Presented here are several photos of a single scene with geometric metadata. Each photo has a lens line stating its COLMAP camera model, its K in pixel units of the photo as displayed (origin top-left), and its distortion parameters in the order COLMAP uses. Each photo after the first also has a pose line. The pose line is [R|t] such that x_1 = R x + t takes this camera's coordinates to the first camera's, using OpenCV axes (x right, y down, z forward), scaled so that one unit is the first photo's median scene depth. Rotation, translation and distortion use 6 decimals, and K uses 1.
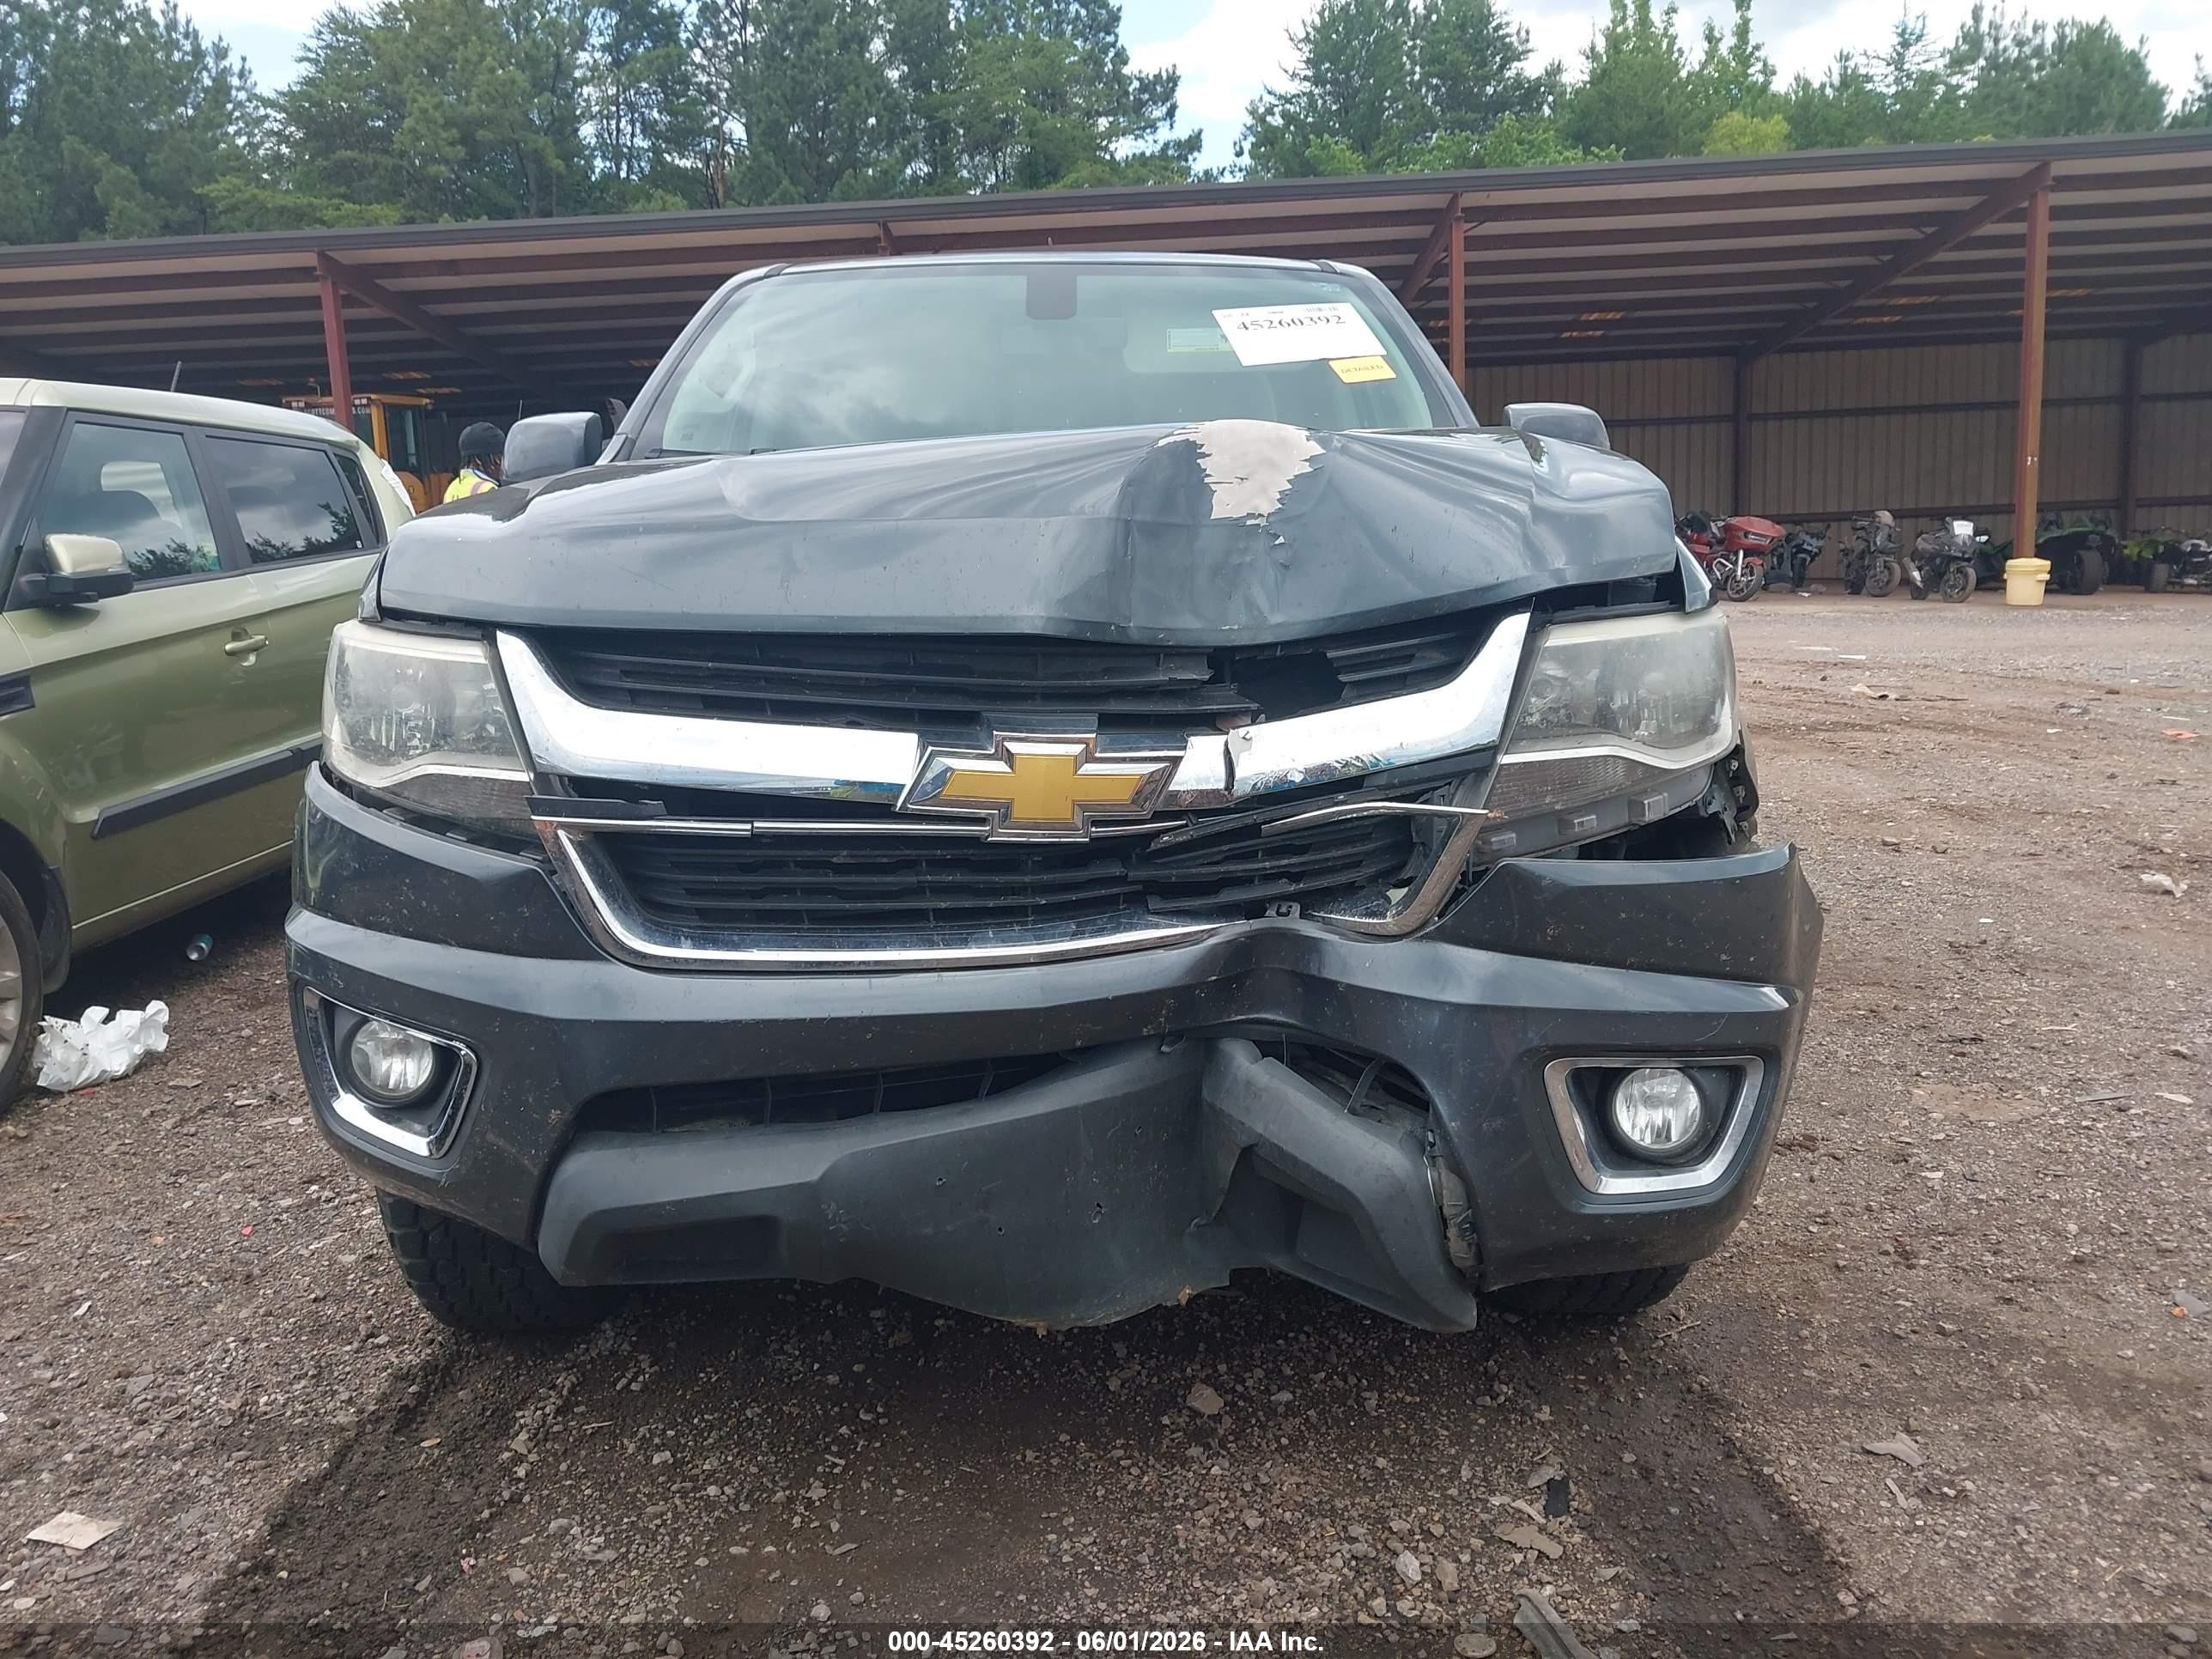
lens RADIAL K [[1780.4, 0, 1097.5], [0, 1780.4, 762.2], [0, 0, 1]] dist [-0.004204, 0.014187]
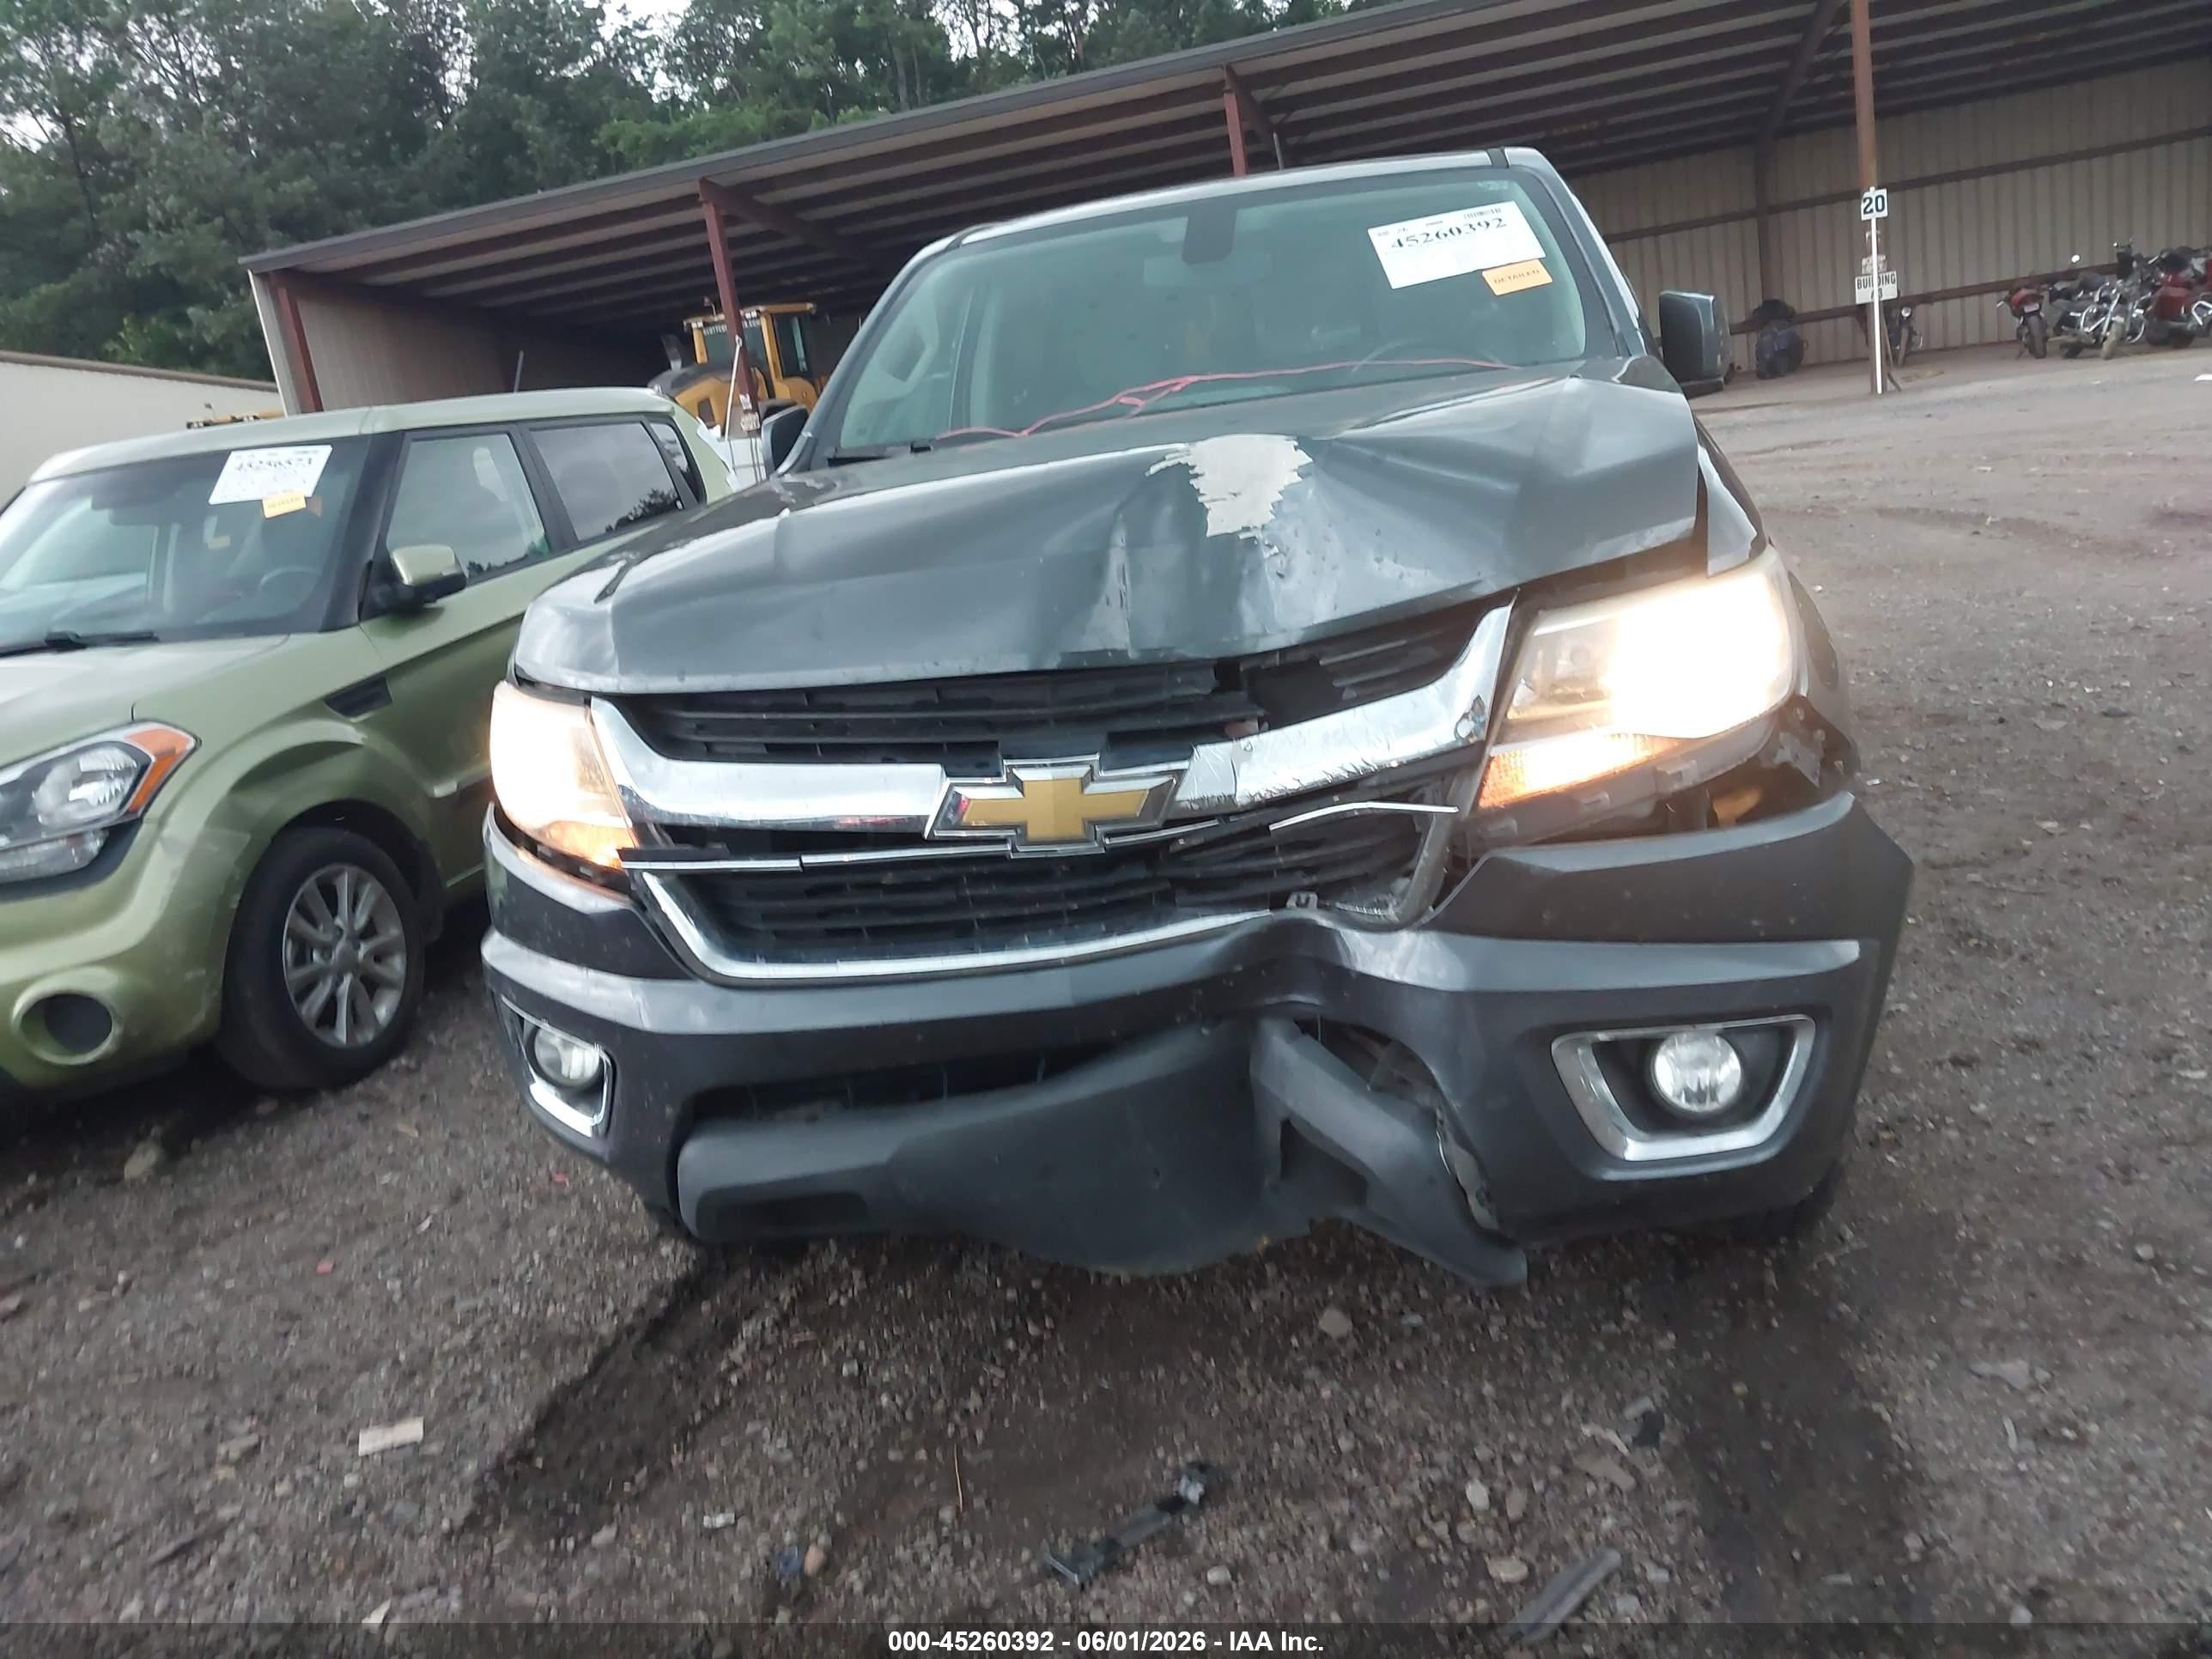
lens RADIAL K [[1772.7, 0, 1071.4], [0, 1772.7, 784.3], [0, 0, 1]] dist [0.007014, -0.009387]
pose [[0.966958, -0.058562, -0.248120, 0.220478], [0.083710, 0.992230, 0.092043, -0.087861], [0.240802, -0.109772, 0.964347, -0.041006]]
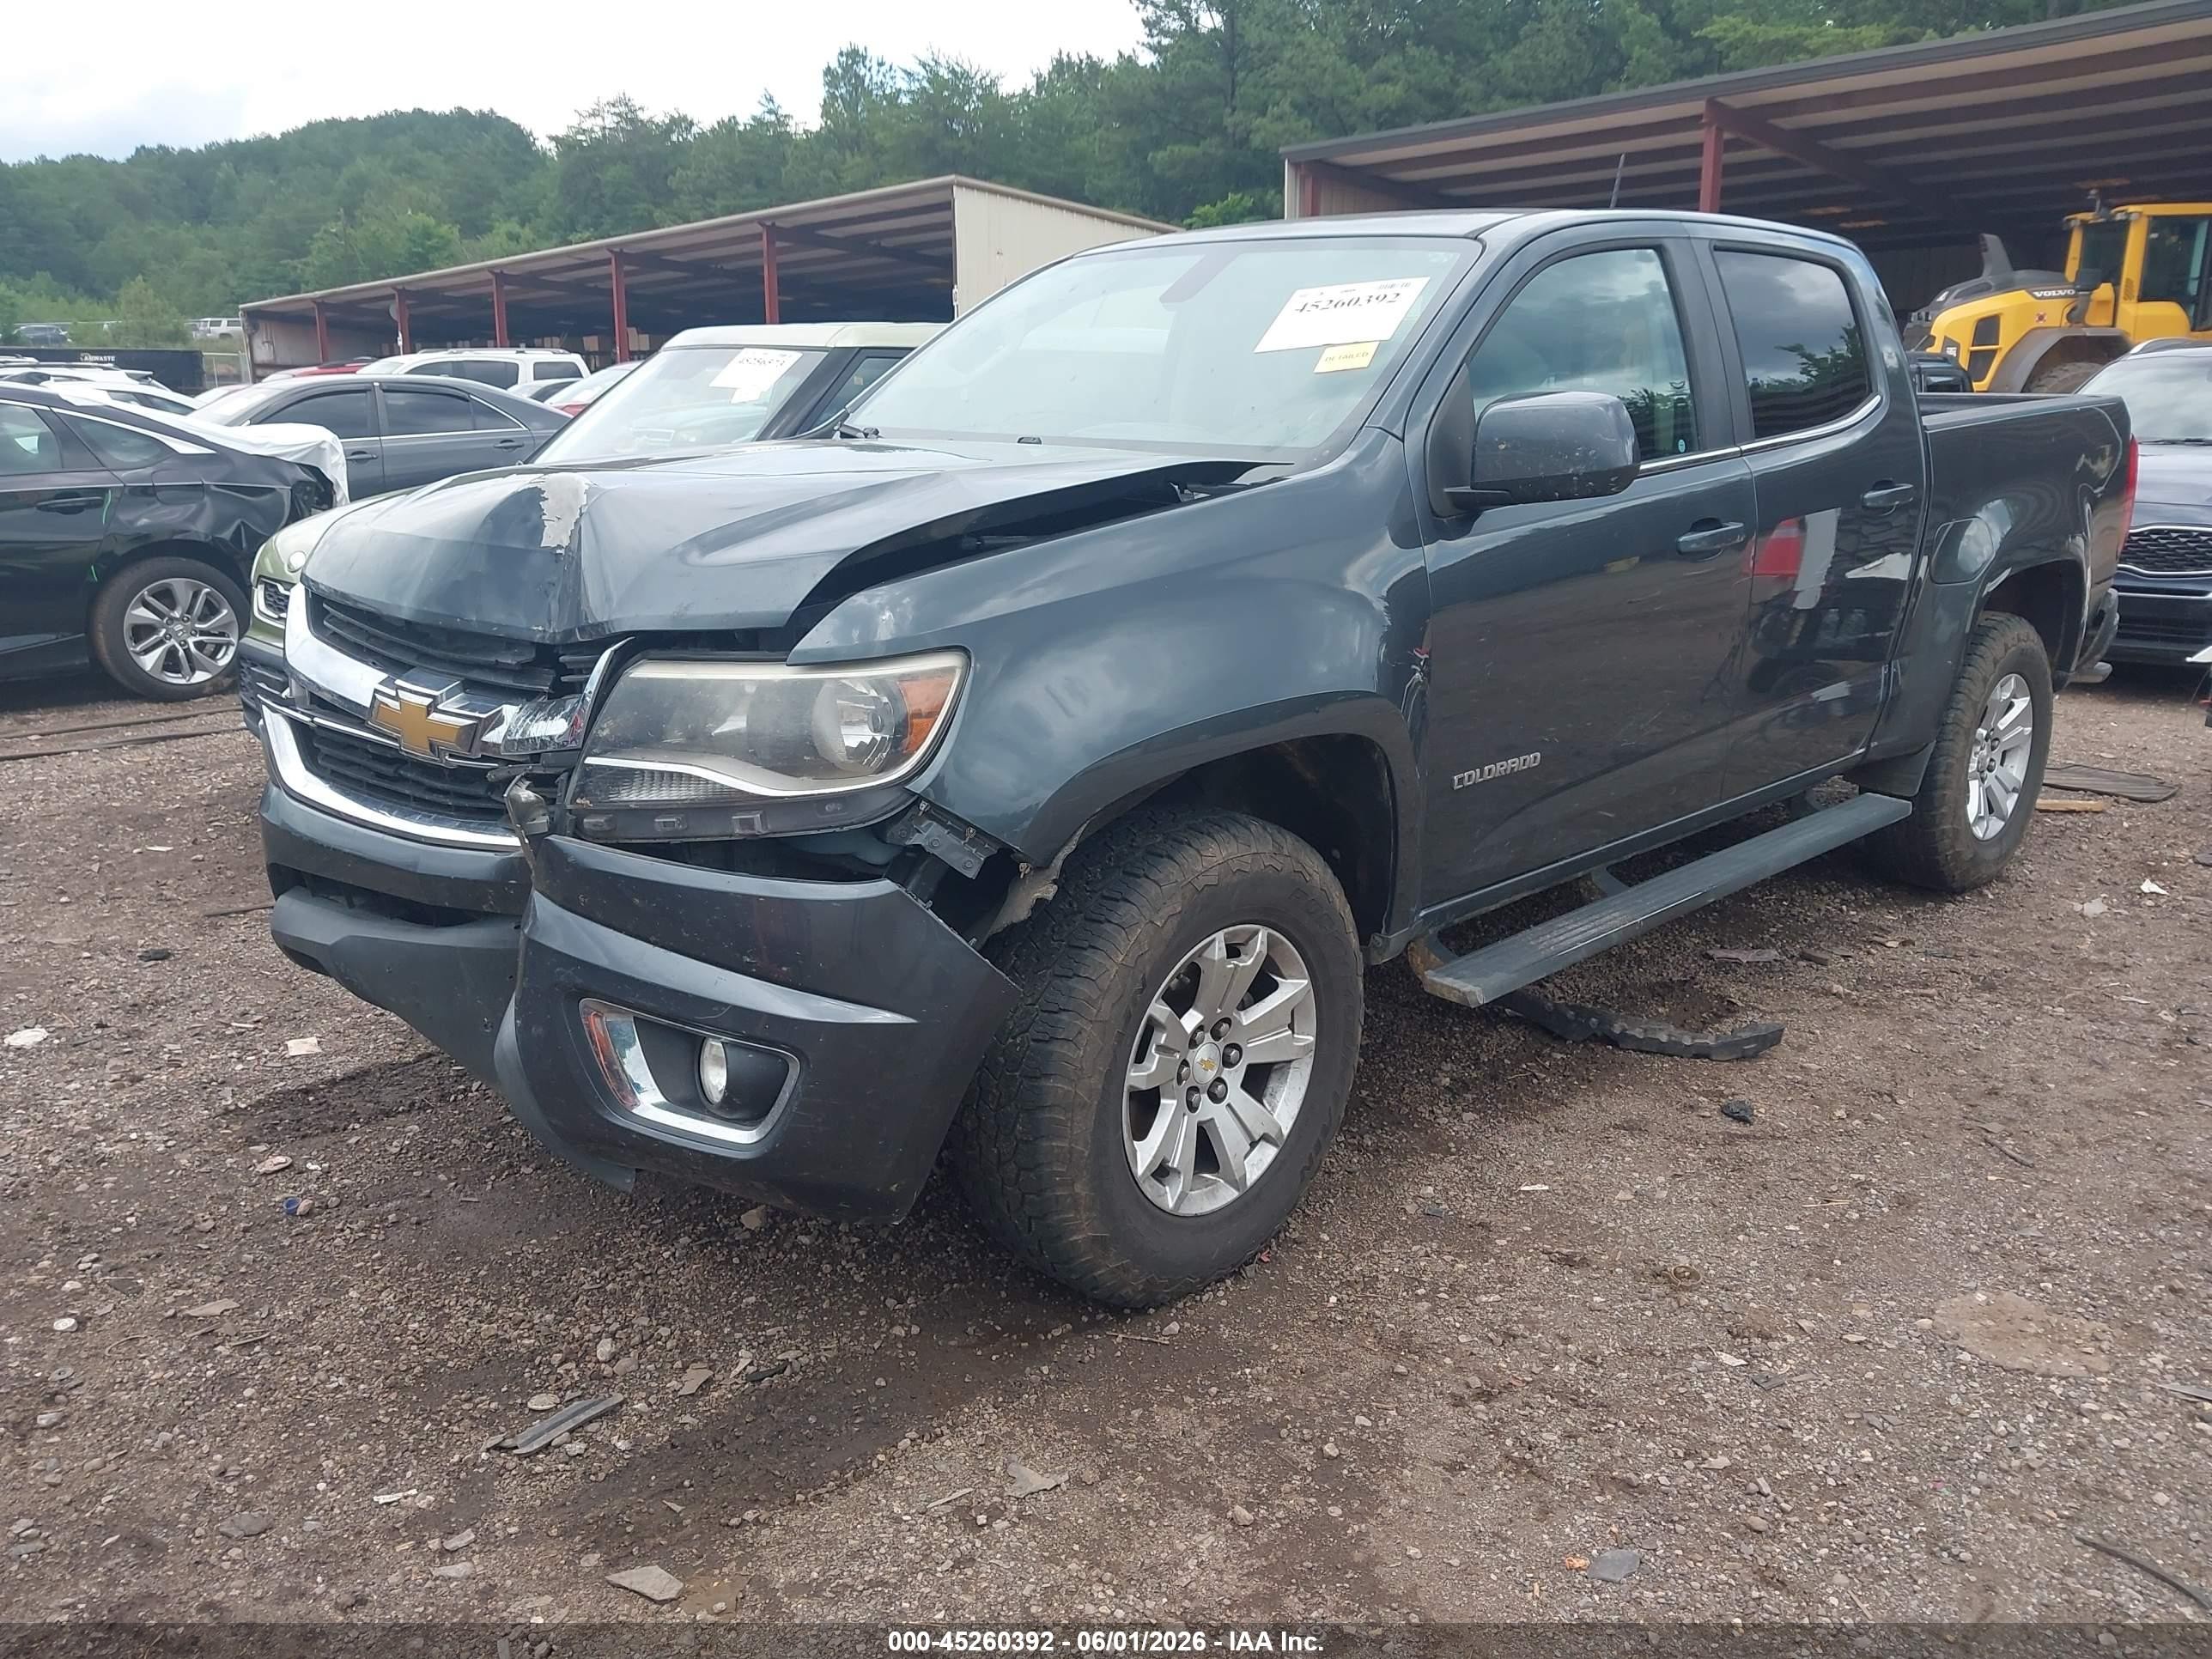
lens RADIAL K [[1780.4, 0, 1097.5], [0, 1780.4, 762.2], [0, 0, 1]] dist [-0.004204, 0.014187]
pose [[0.685123, 0.172874, -0.707616, 1.233430], [-0.104488, 0.984708, 0.139403, -0.192187], [0.720894, -0.021570, 0.692709, 0.341611]]
